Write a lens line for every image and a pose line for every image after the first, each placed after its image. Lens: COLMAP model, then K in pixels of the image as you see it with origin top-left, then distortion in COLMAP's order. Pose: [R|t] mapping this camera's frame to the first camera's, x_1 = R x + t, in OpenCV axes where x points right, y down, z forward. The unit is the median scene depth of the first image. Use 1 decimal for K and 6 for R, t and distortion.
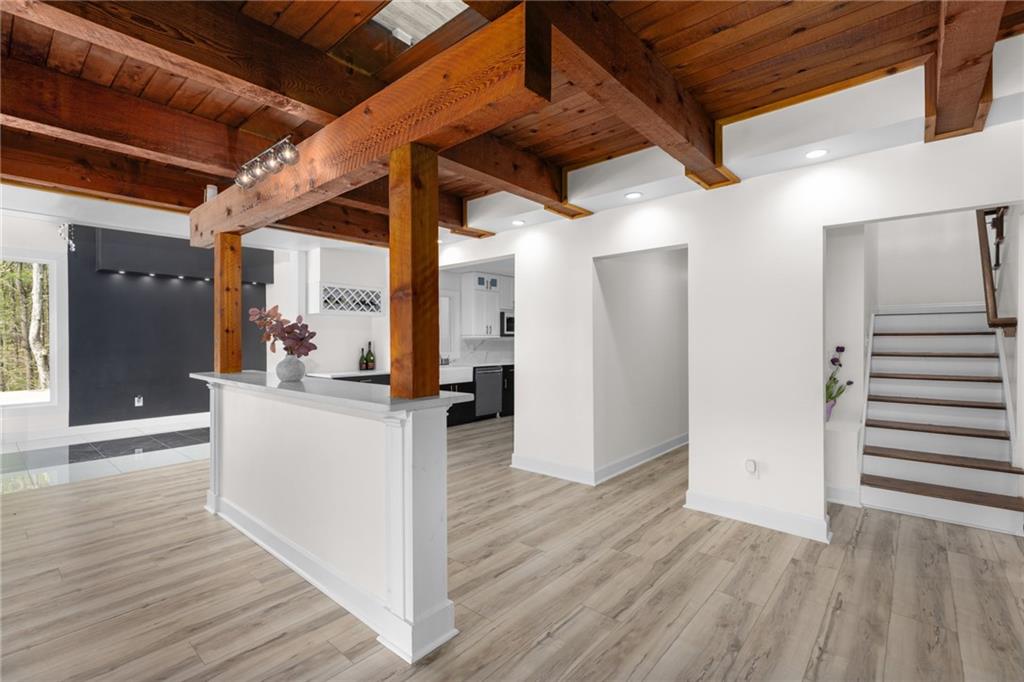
lens RADIAL K [[460.1, 0, 524.9], [0, 460.1, 339.3], [0, 0, 1]] dist [0.001525, -0.000022]
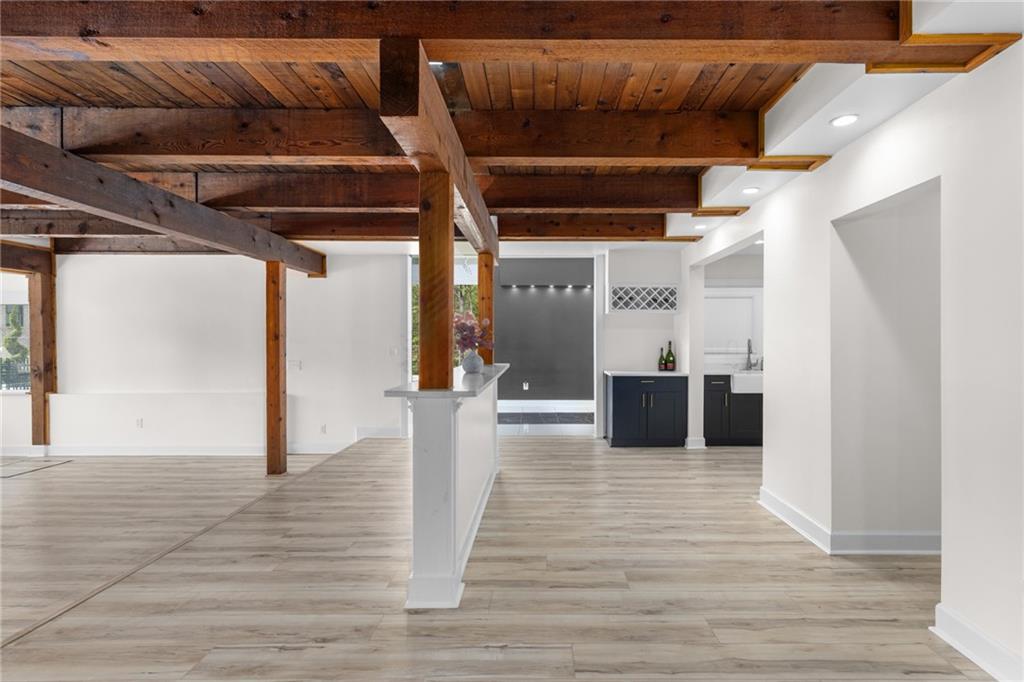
lens RADIAL K [[494.5, 0, 509.6], [0, 494.5, 338.1], [0, 0, 1]] dist [0.001046, -0.000495]
pose [[0.652694, 0.004981, -0.757606, 0.448289], [-0.005268, 0.999984, 0.002037, -0.002814], [0.757604, 0.002661, 0.652709, 0.177564]]
